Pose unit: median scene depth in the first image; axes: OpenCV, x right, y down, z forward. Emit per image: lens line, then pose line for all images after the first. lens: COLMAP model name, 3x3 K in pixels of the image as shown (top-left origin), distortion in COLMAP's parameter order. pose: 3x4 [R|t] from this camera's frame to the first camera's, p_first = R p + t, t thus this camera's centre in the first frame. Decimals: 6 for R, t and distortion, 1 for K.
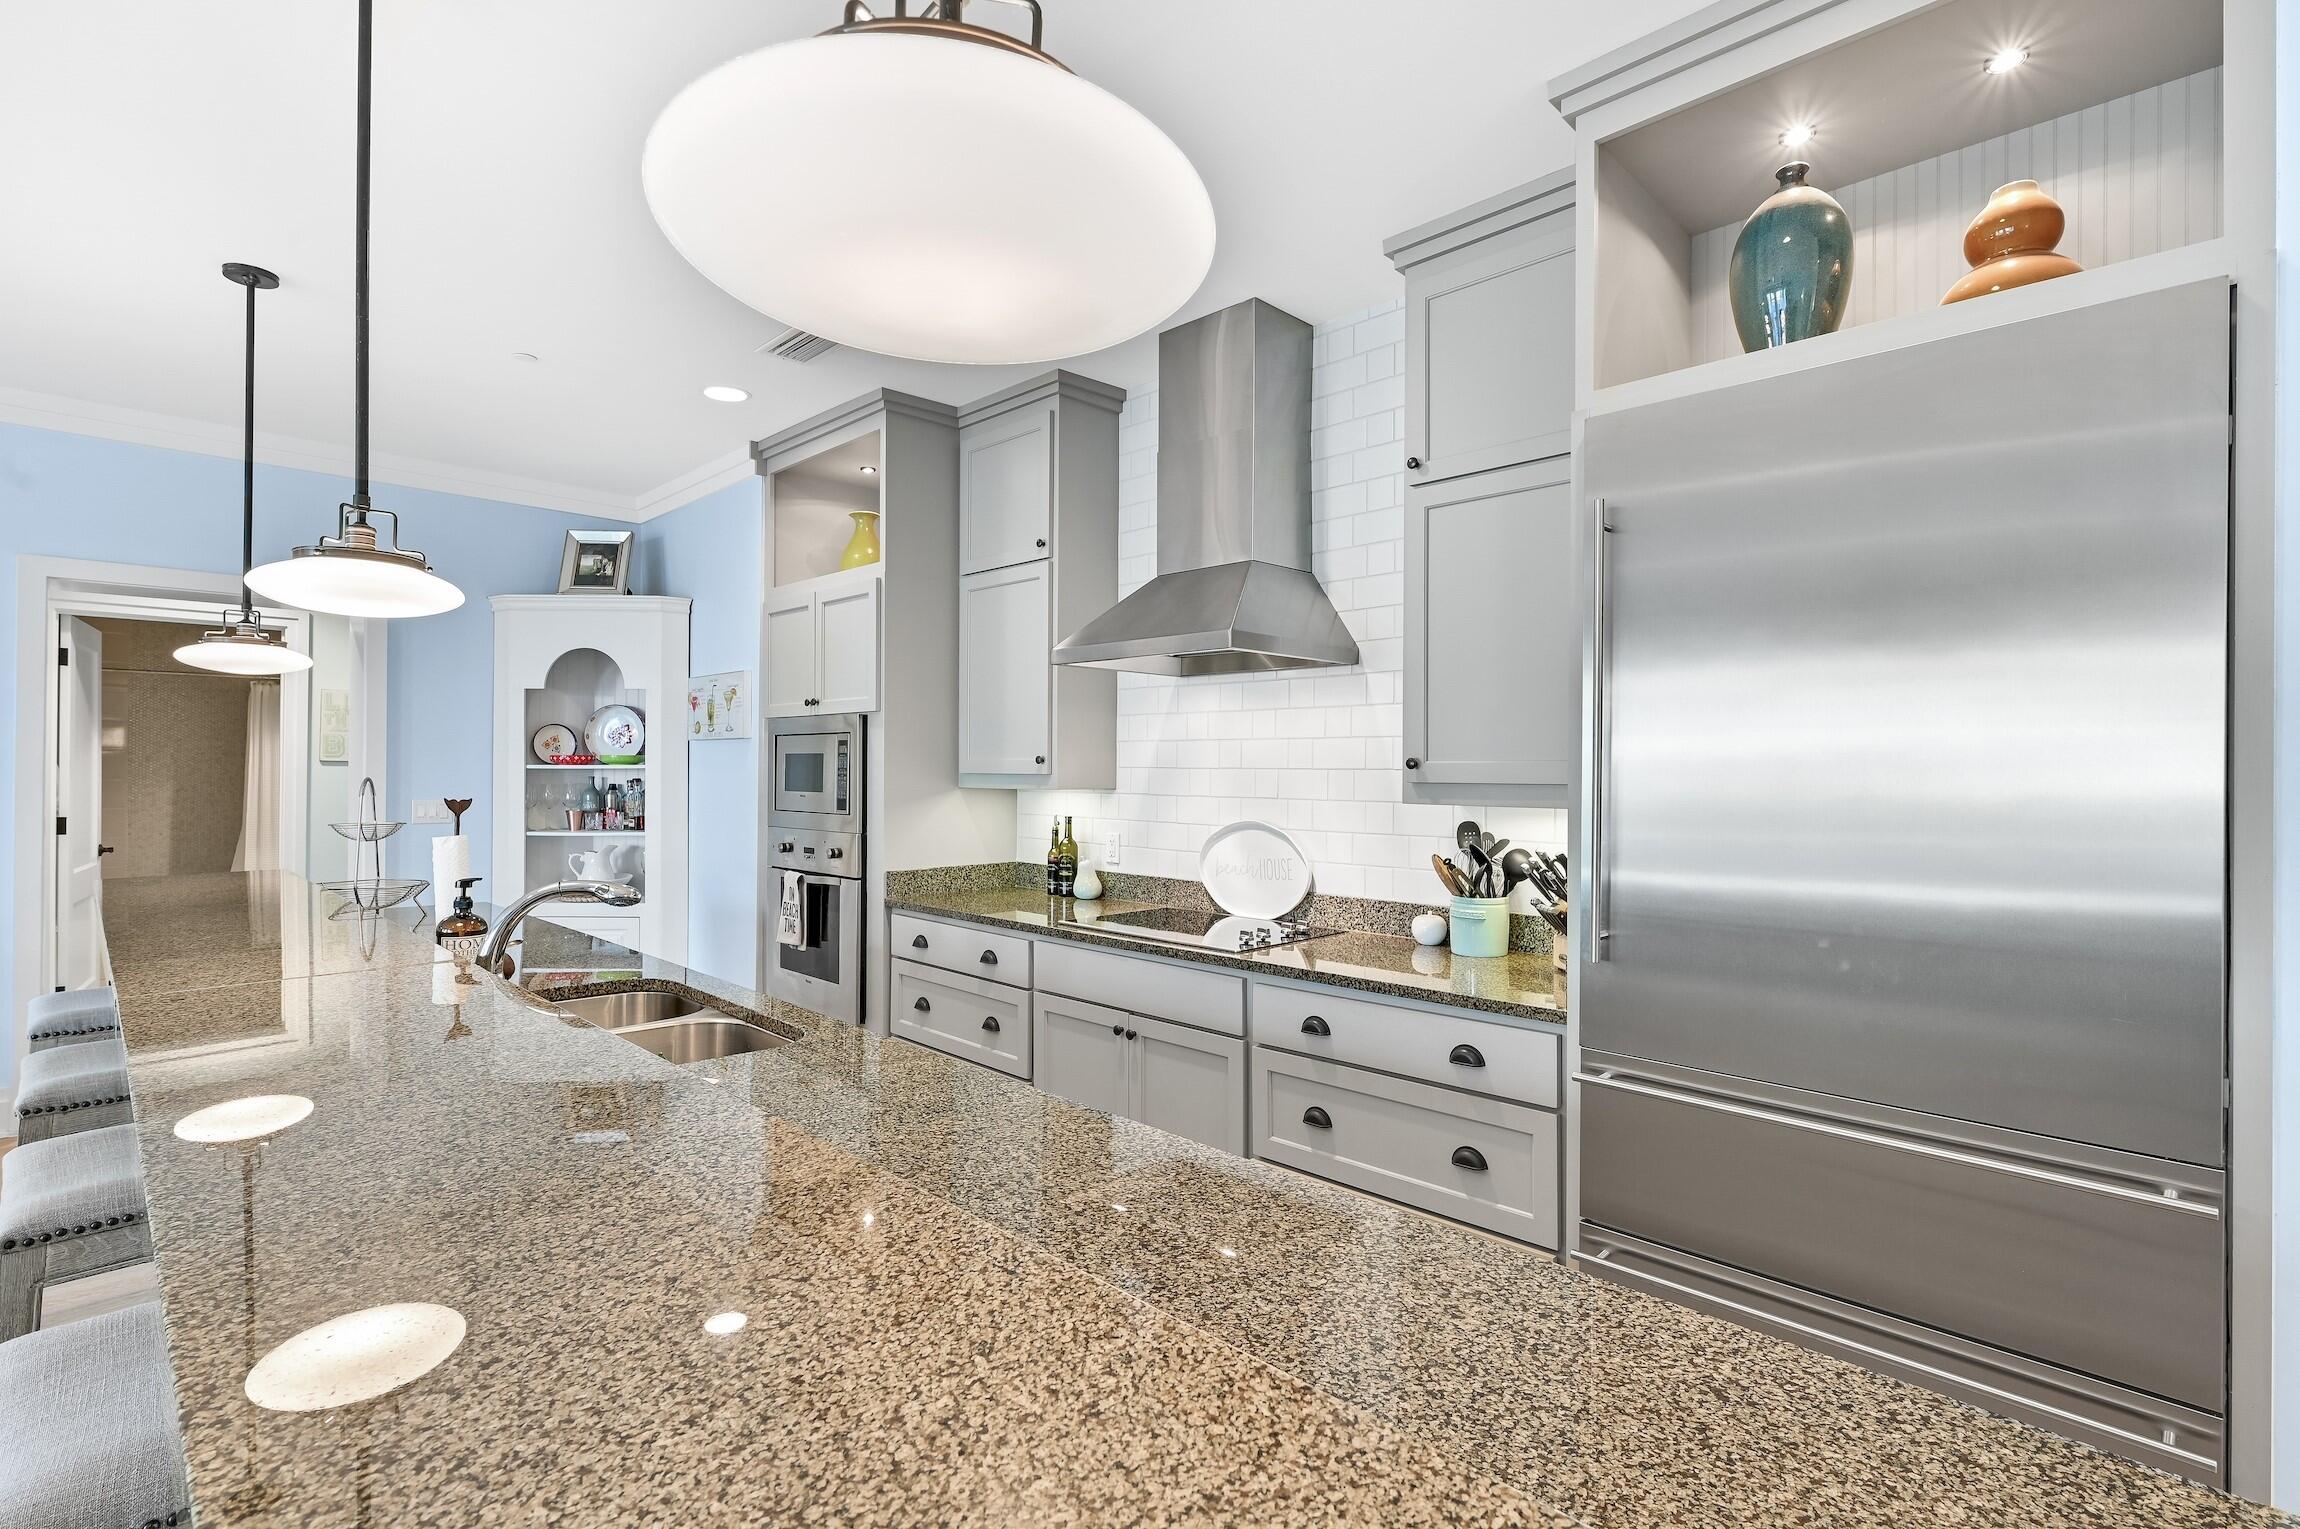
lens RADIAL K [[1061.7, 0, 1150.0], [0, 1061.7, 764.5], [0, 0, 1]] dist [0.002820, 0.000237]
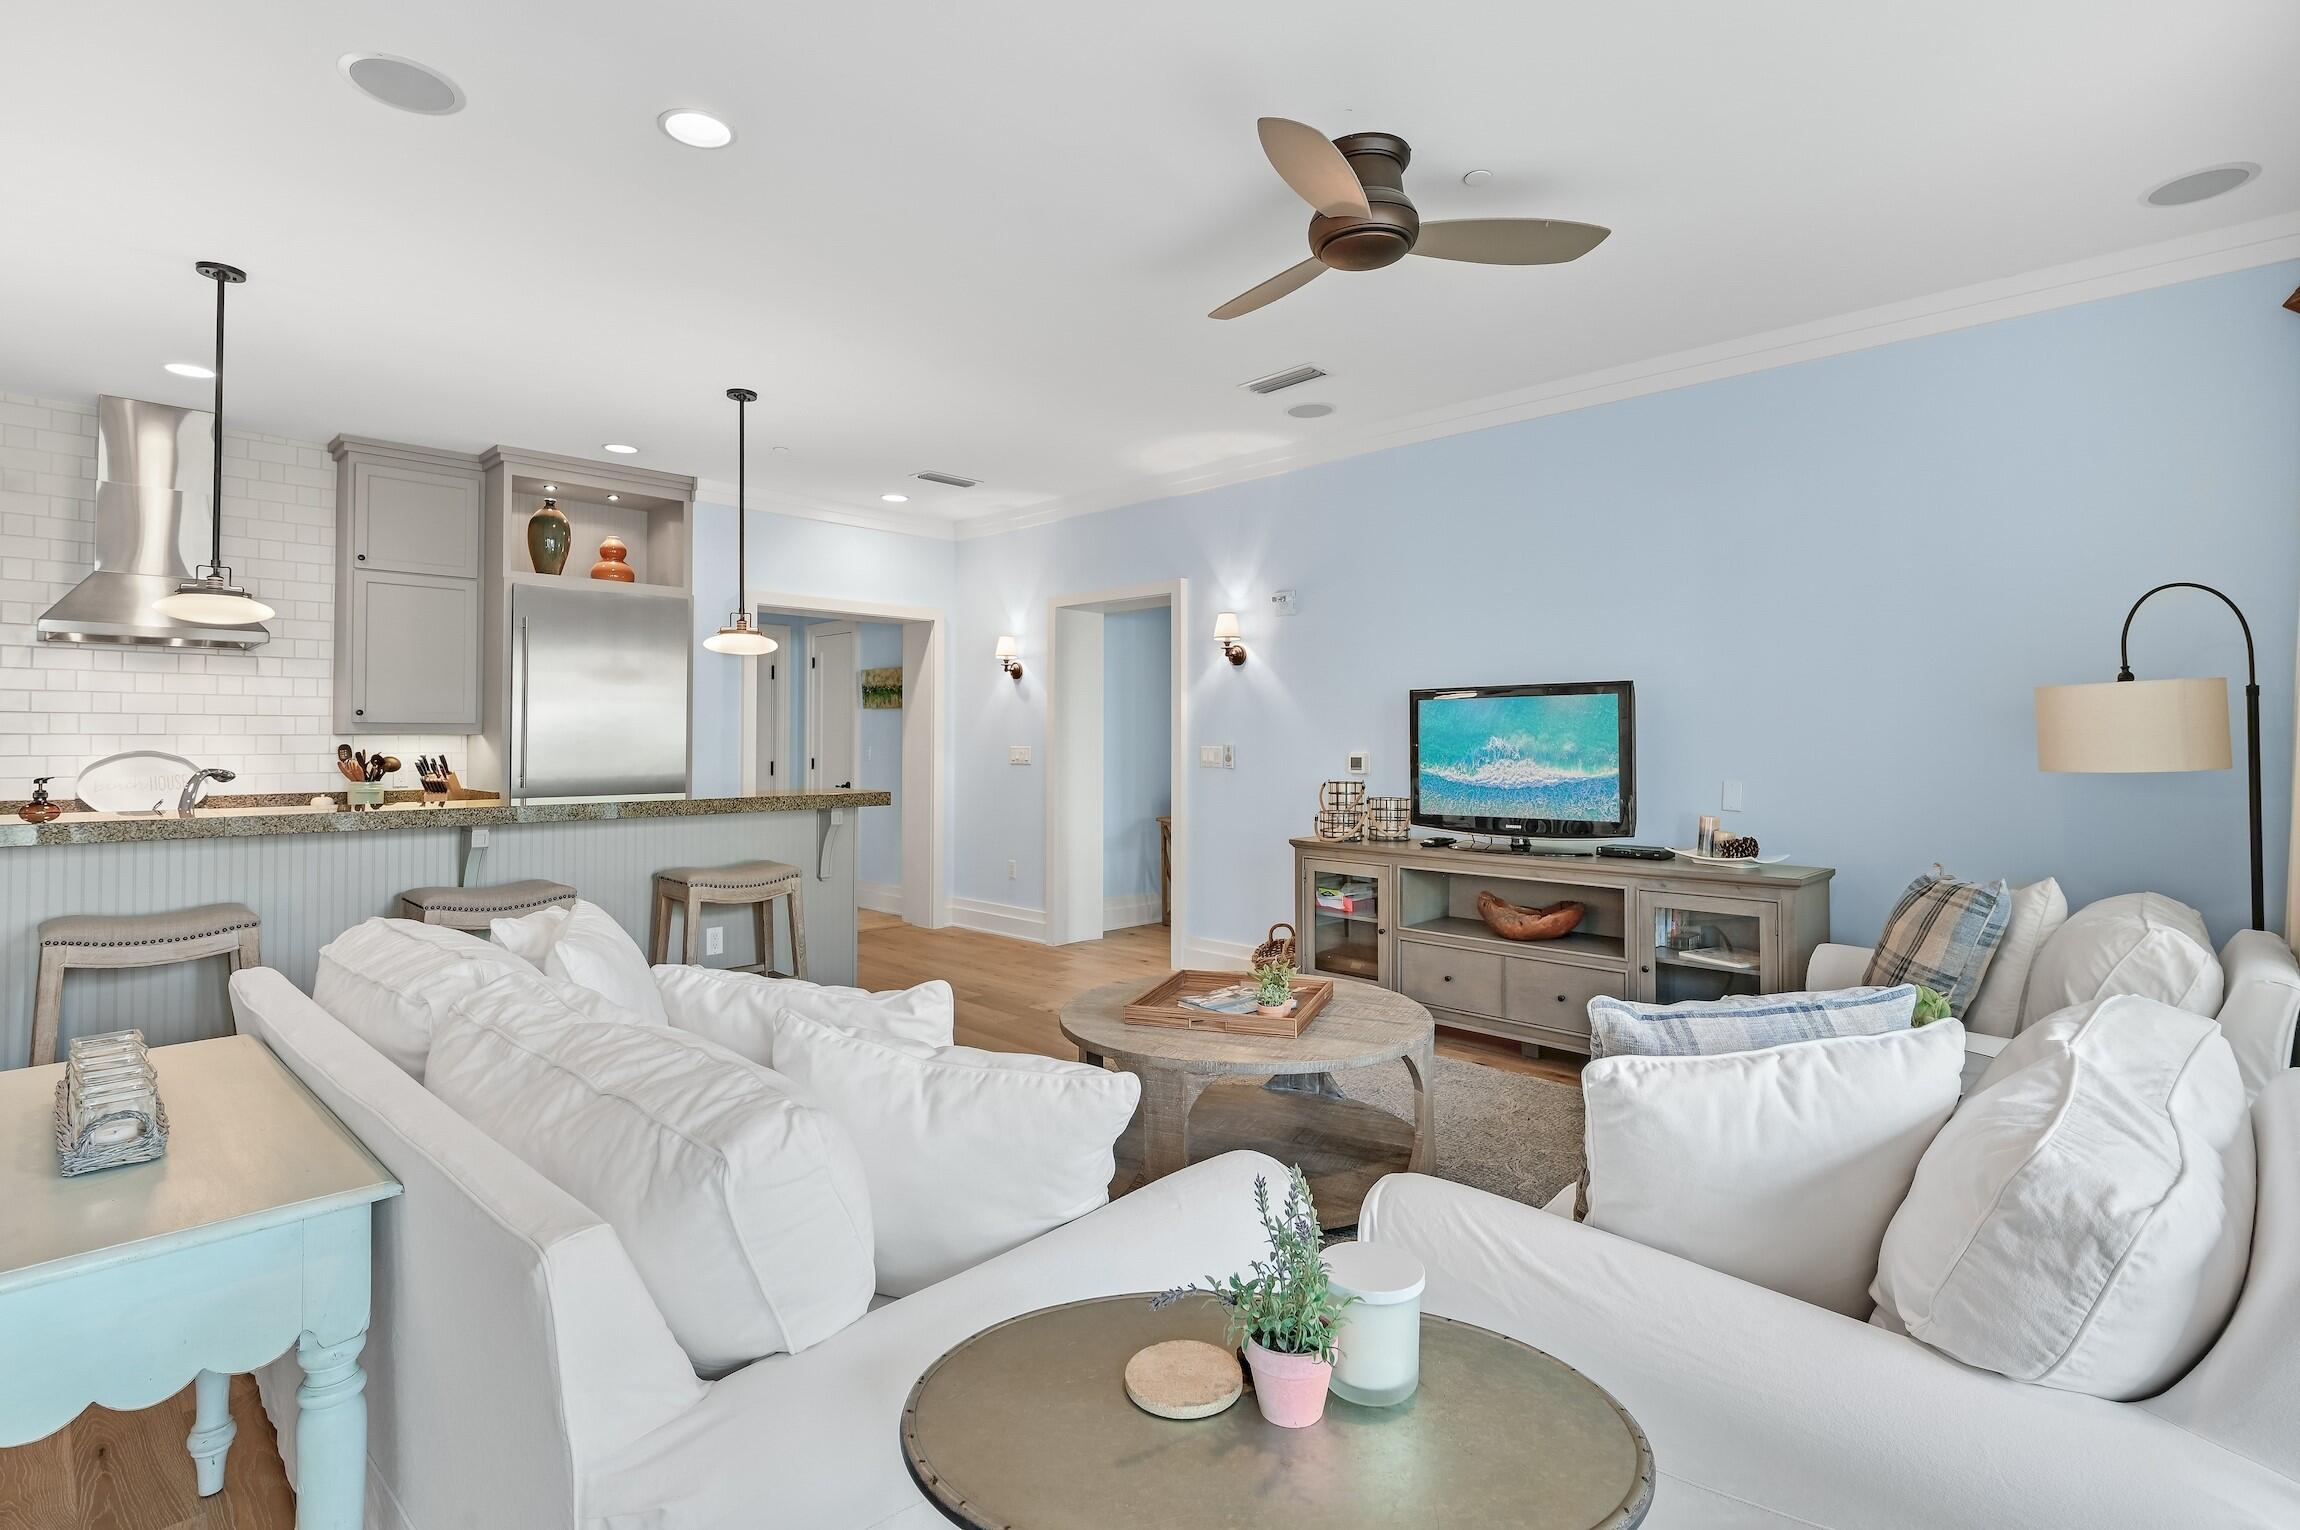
lens RADIAL K [[1097.9, 0, 1148.5], [0, 1097.9, 751.9], [0, 0, 1]] dist [-0.001383, -0.000098]
pose [[-0.000735, -0.012454, 0.999922, -1.447773], [-0.003887, 0.999915, 0.012451, 0.032746], [-0.999992, -0.003877, -0.000783, -0.357143]]
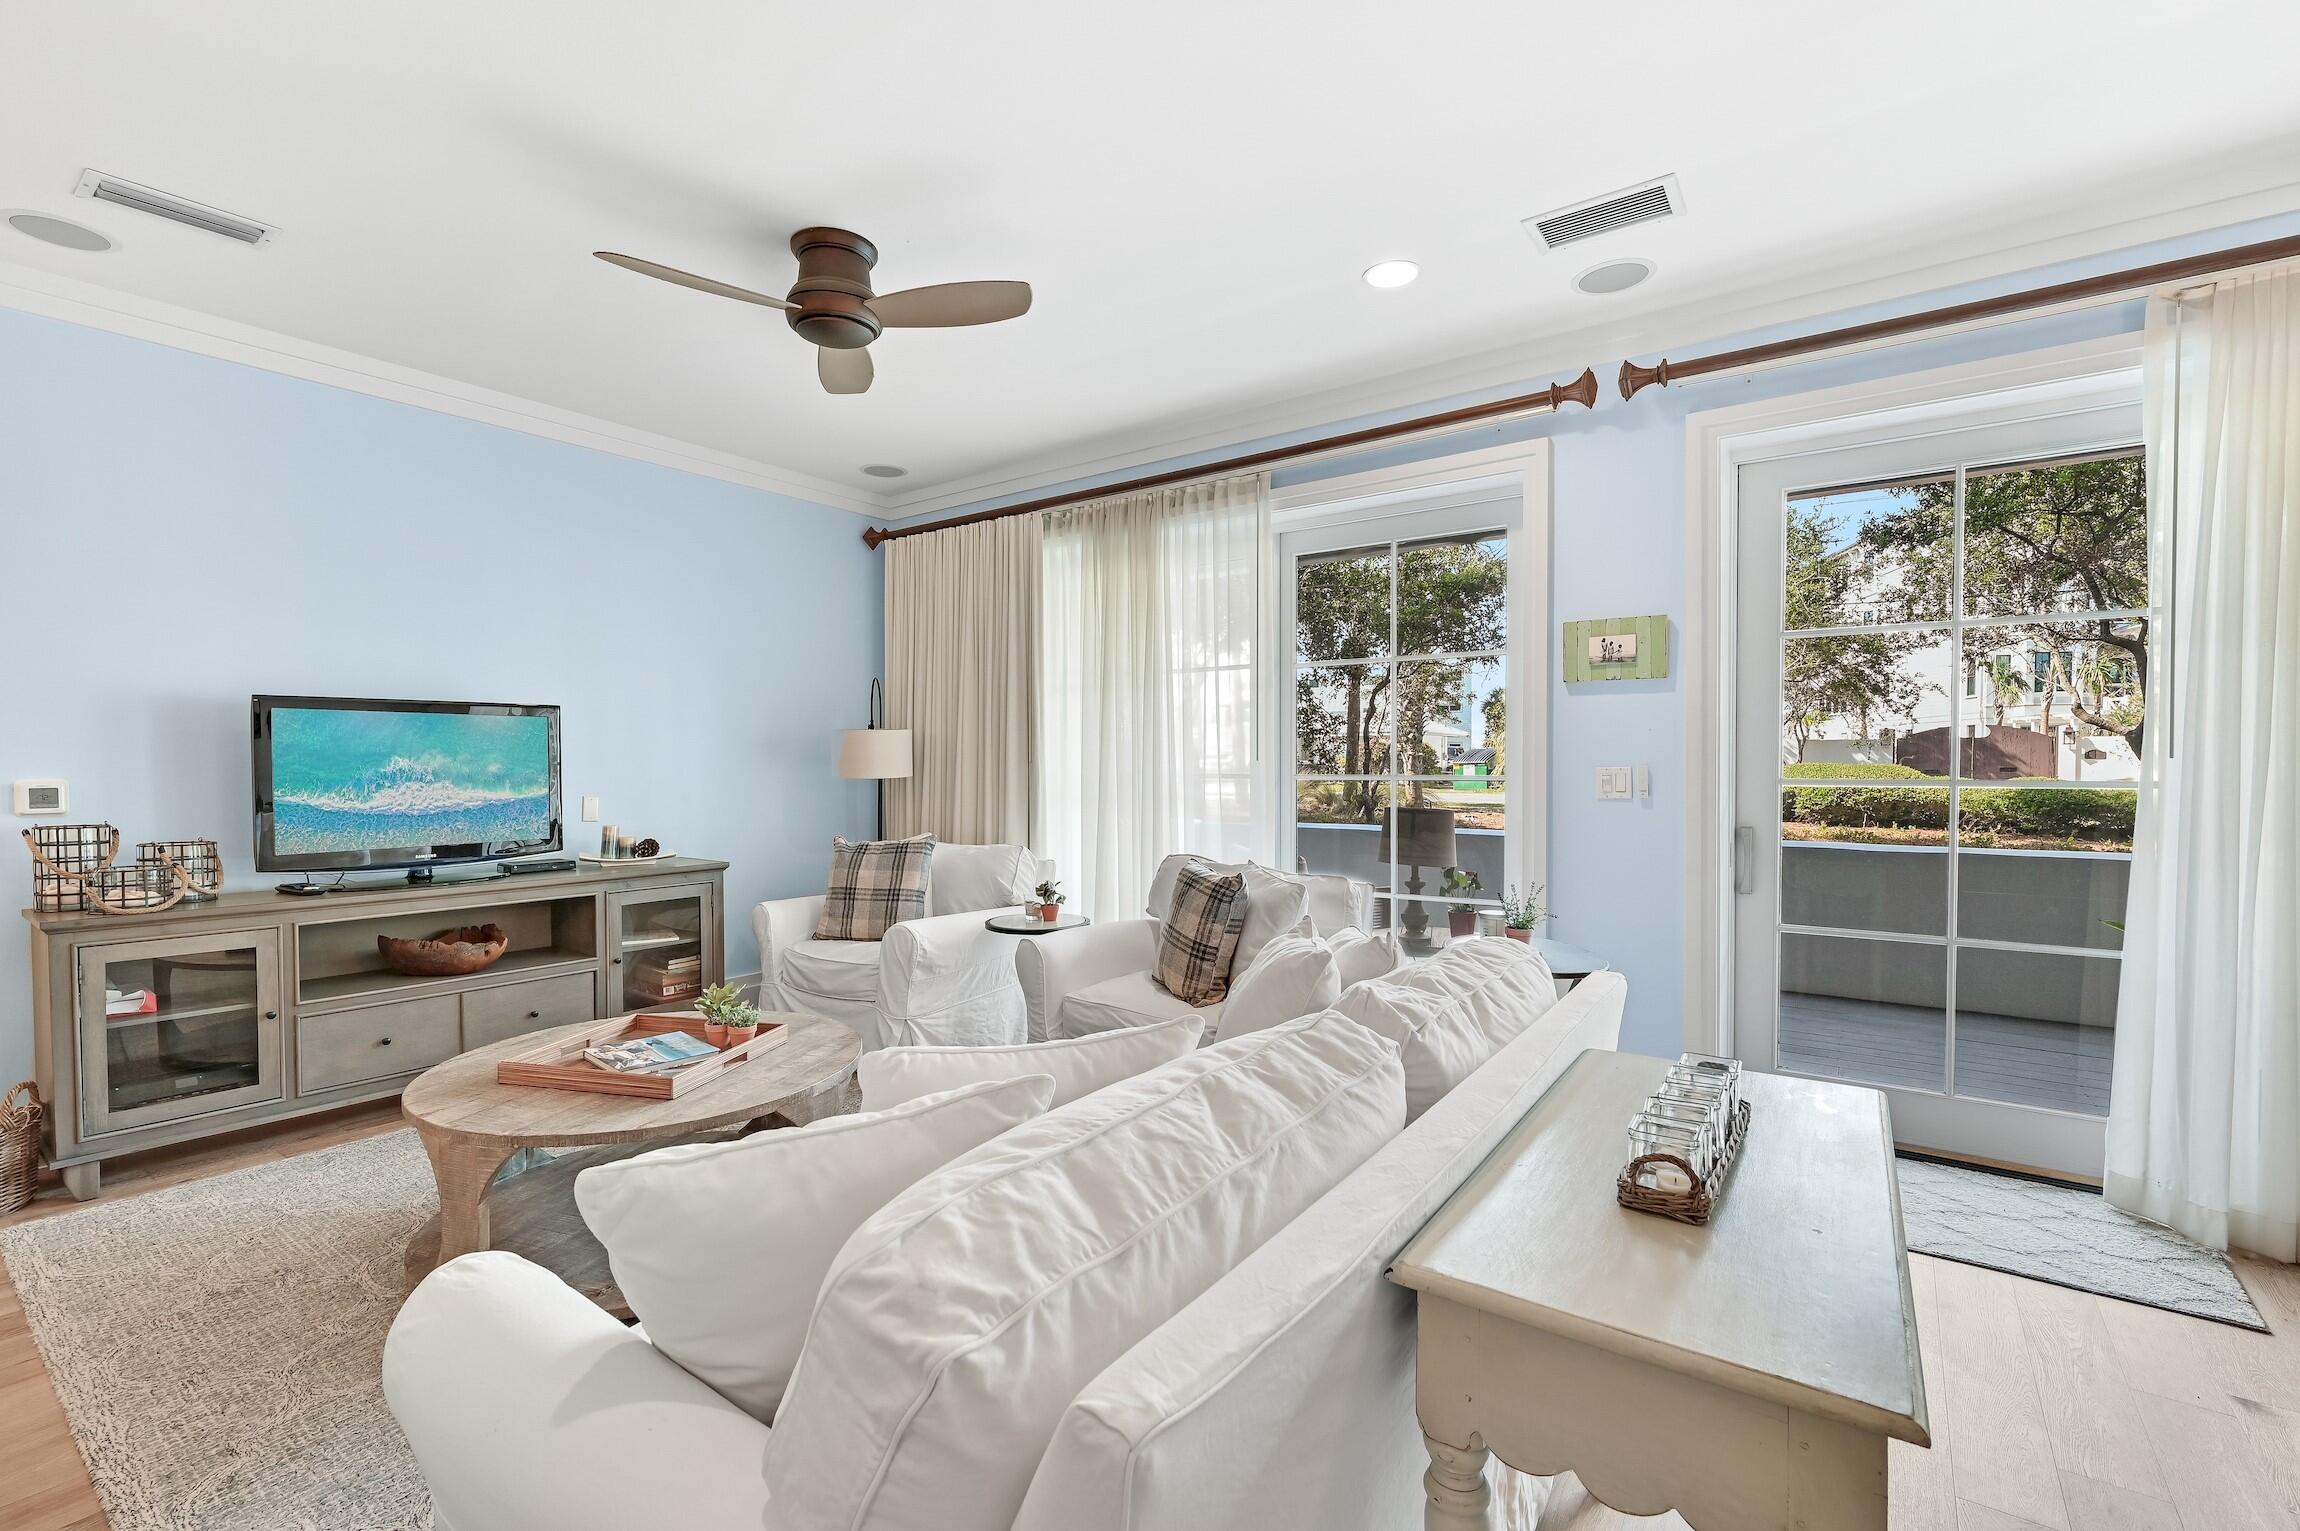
lens RADIAL K [[1006.0, 0, 1125.1], [0, 1006.0, 784.6], [0, 0, 1]] dist [-0.000731, 0.000875]
pose [[-0.990507, 0.002507, -0.137437, -0.717881], [-0.000163, 0.999812, 0.019413, 0.038101], [0.137460, 0.019251, -0.990320, 0.411583]]
